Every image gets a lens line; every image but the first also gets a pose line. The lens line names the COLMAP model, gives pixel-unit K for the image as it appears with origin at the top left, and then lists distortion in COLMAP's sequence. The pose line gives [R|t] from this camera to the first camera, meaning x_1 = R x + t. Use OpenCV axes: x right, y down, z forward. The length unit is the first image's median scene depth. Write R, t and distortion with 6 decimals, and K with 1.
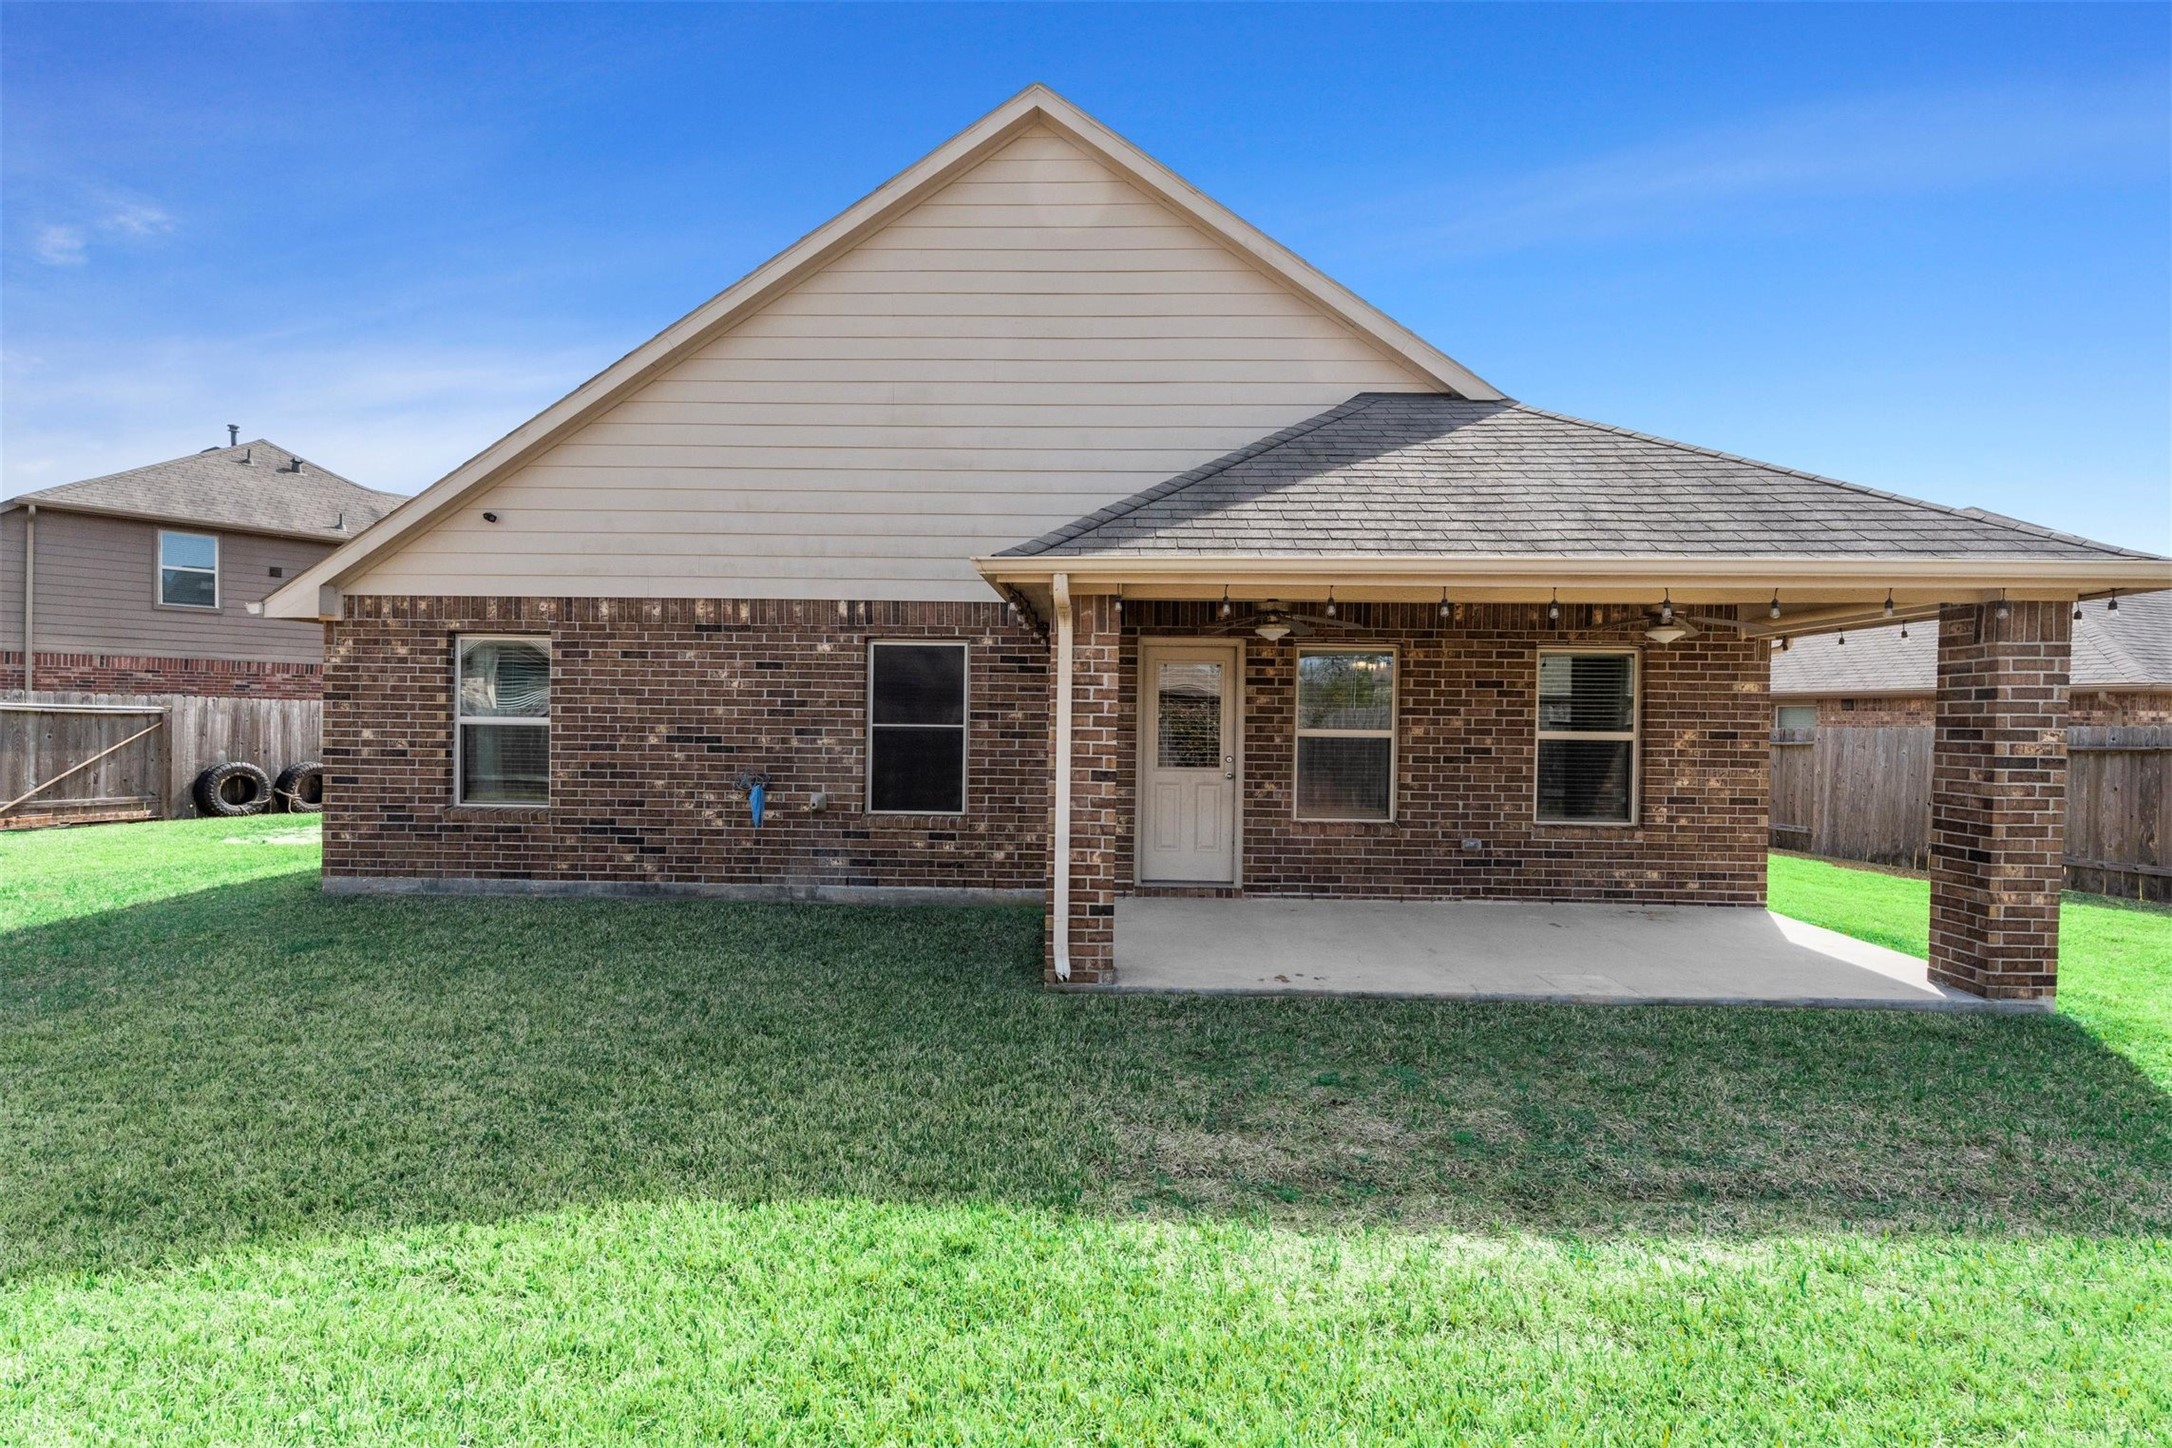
lens RADIAL K [[956.5, 0, 1081.2], [0, 956.5, 726.0], [0, 0, 1]] dist [0.001732, 0.000513]
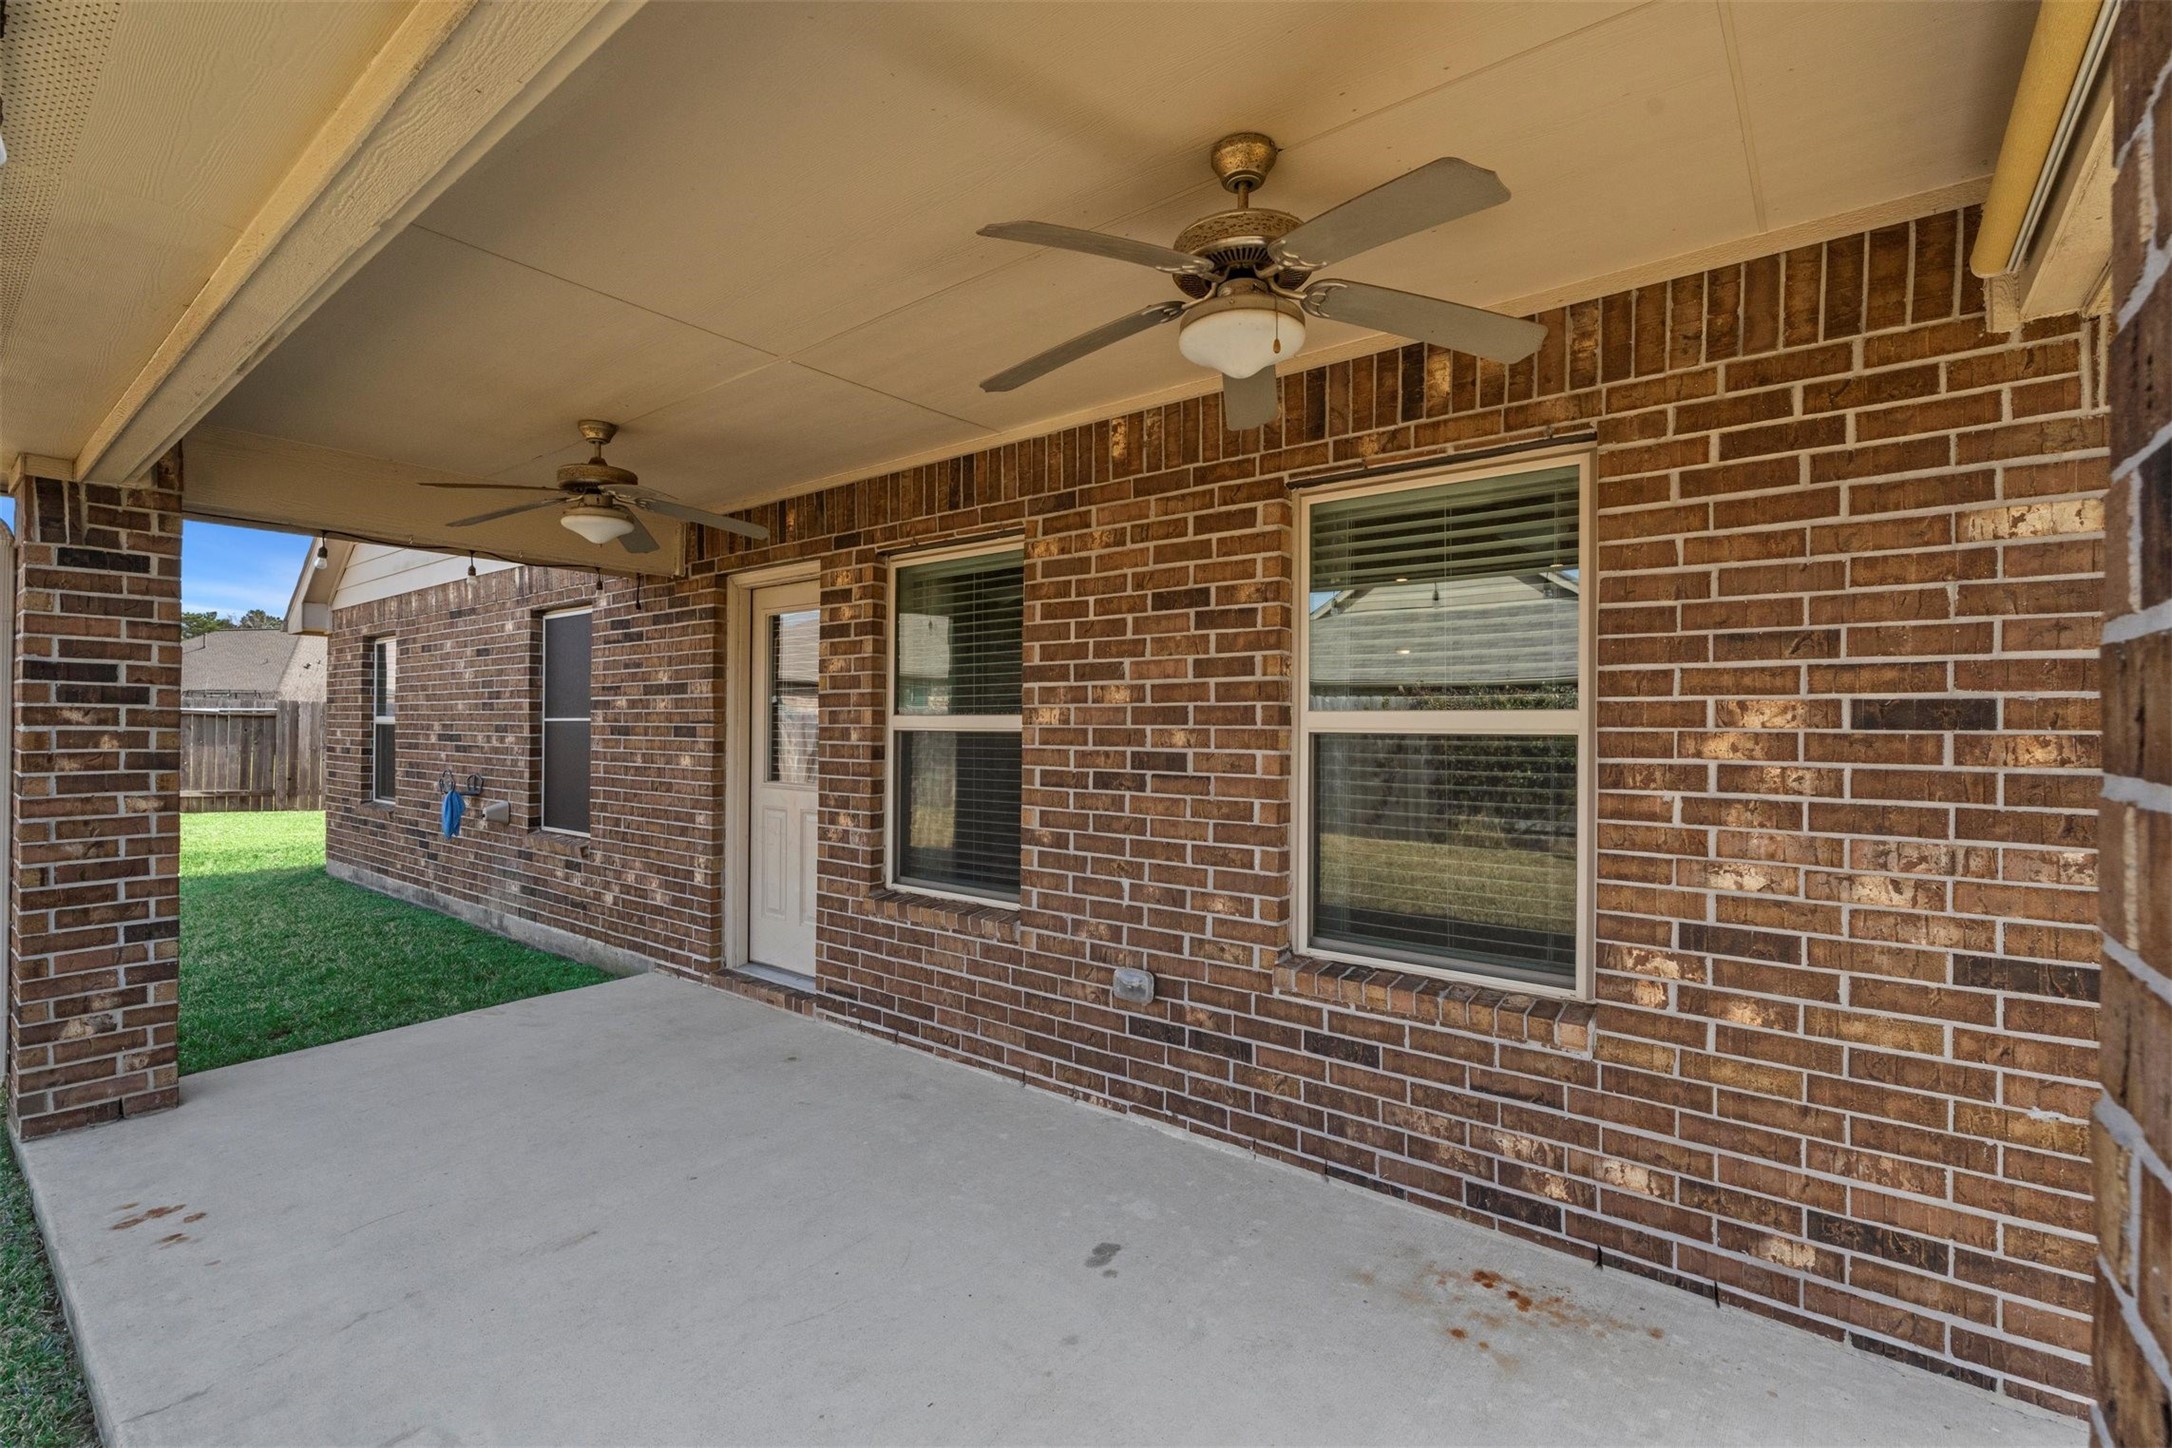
lens RADIAL K [[956.5, 0, 1081.2], [0, 956.5, 726.0], [0, 0, 1]] dist [0.001732, 0.000513]
pose [[0.801774, -0.008855, -0.597561, 0.639446], [-0.002337, 0.999836, -0.017951, 0.018323], [0.597622, 0.015789, 0.801622, 0.647351]]
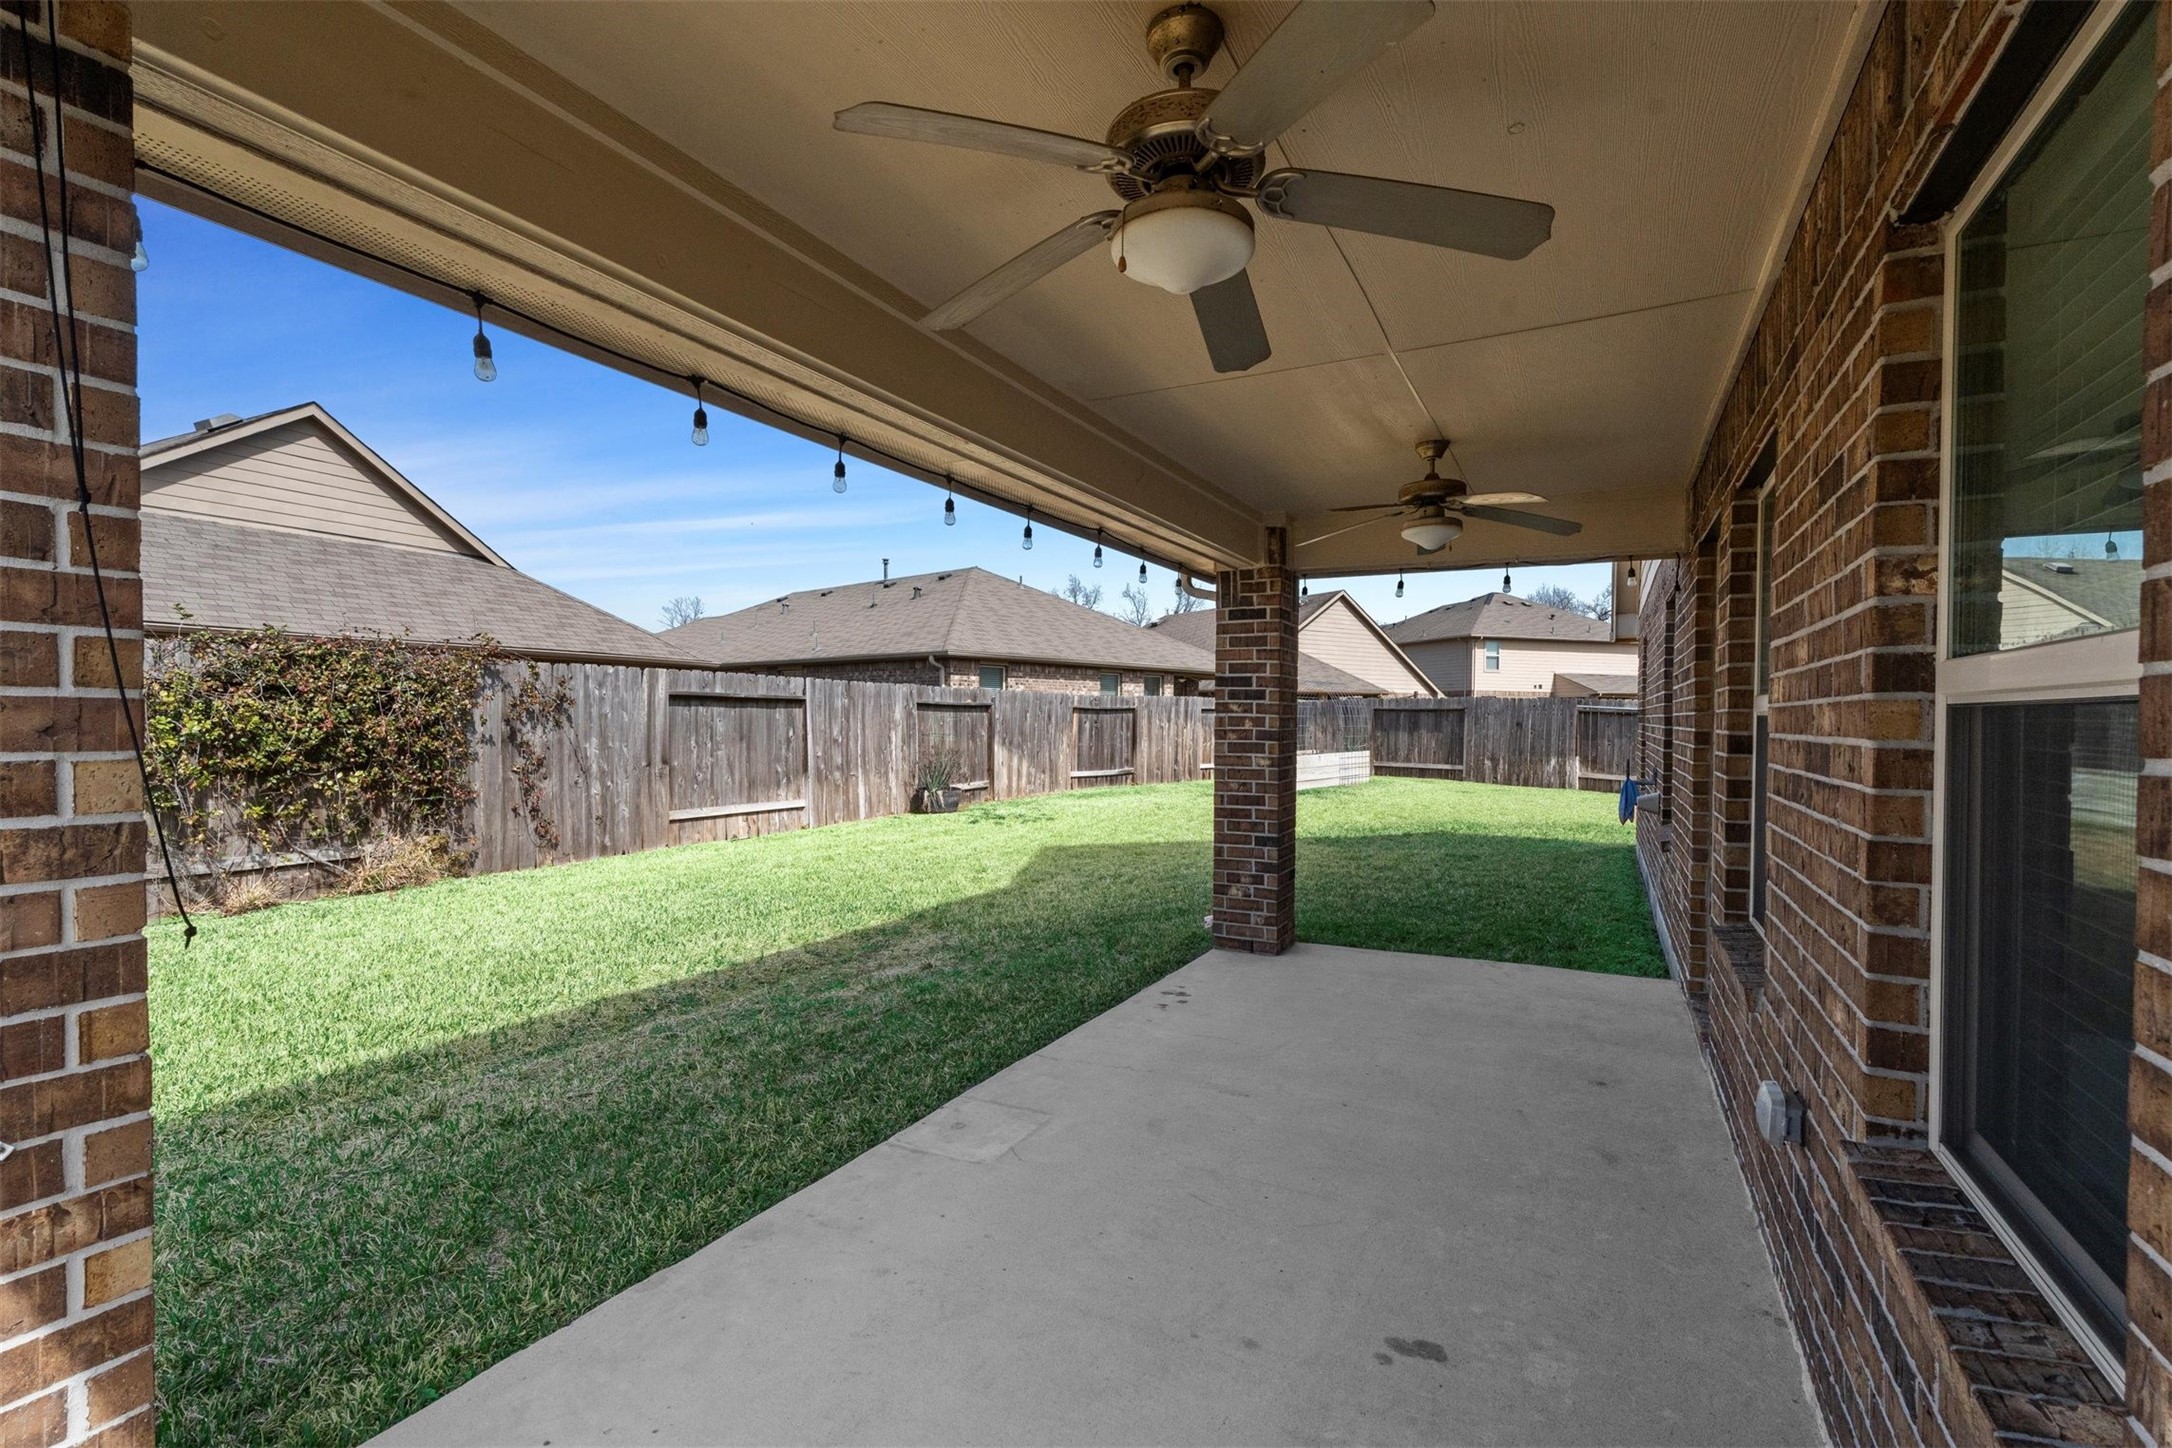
lens RADIAL K [[956.5, 0, 1081.2], [0, 956.5, 726.0], [0, 0, 1]] dist [0.001732, 0.000513]
pose [[-0.445817, -0.008274, -0.895086, 0.726974], [-0.025441, 0.999670, 0.003431, 0.021647], [0.894762, 0.024302, -0.445881, 0.940253]]
